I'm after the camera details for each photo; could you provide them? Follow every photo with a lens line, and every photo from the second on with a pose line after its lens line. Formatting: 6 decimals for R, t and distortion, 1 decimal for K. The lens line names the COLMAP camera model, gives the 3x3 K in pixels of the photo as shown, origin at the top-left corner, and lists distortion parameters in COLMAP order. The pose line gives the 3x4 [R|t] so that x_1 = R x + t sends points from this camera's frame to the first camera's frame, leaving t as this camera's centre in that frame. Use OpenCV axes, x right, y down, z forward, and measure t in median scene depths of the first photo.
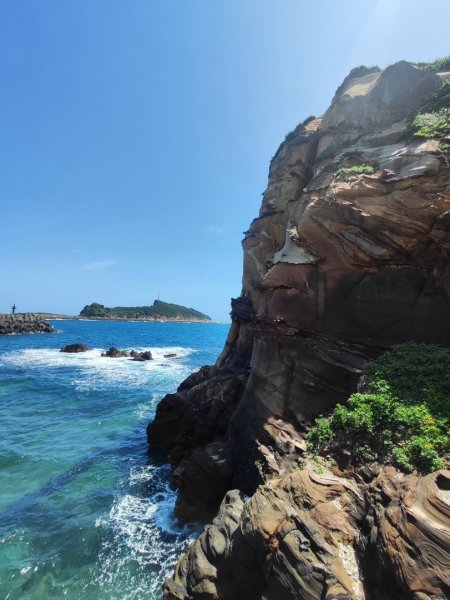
lens RADIAL K [[273.6, 0, 225.0], [0, 273.6, 300.0], [0, 0, 1]] dist [0.001767, 0.000020]
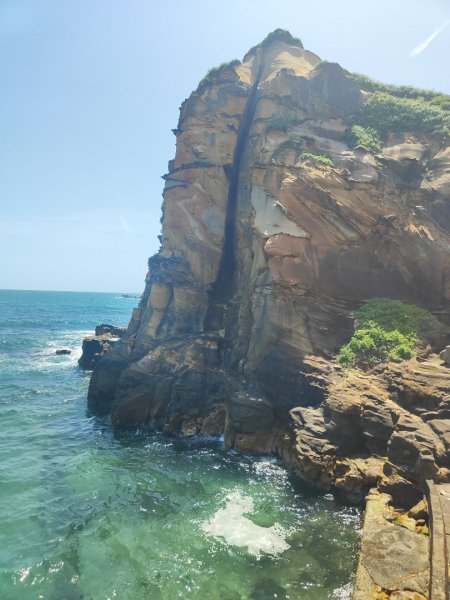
lens RADIAL K [[406.2, 0, 225.0], [0, 406.2, 300.0], [0, 0, 1]] dist [0.018682, 0.000357]
pose [[0.776243, -0.022332, 0.630038, -1.221109], [-0.051413, 0.993801, 0.098569, -0.016187], [-0.628334, -0.108906, 0.770283, -0.229869]]
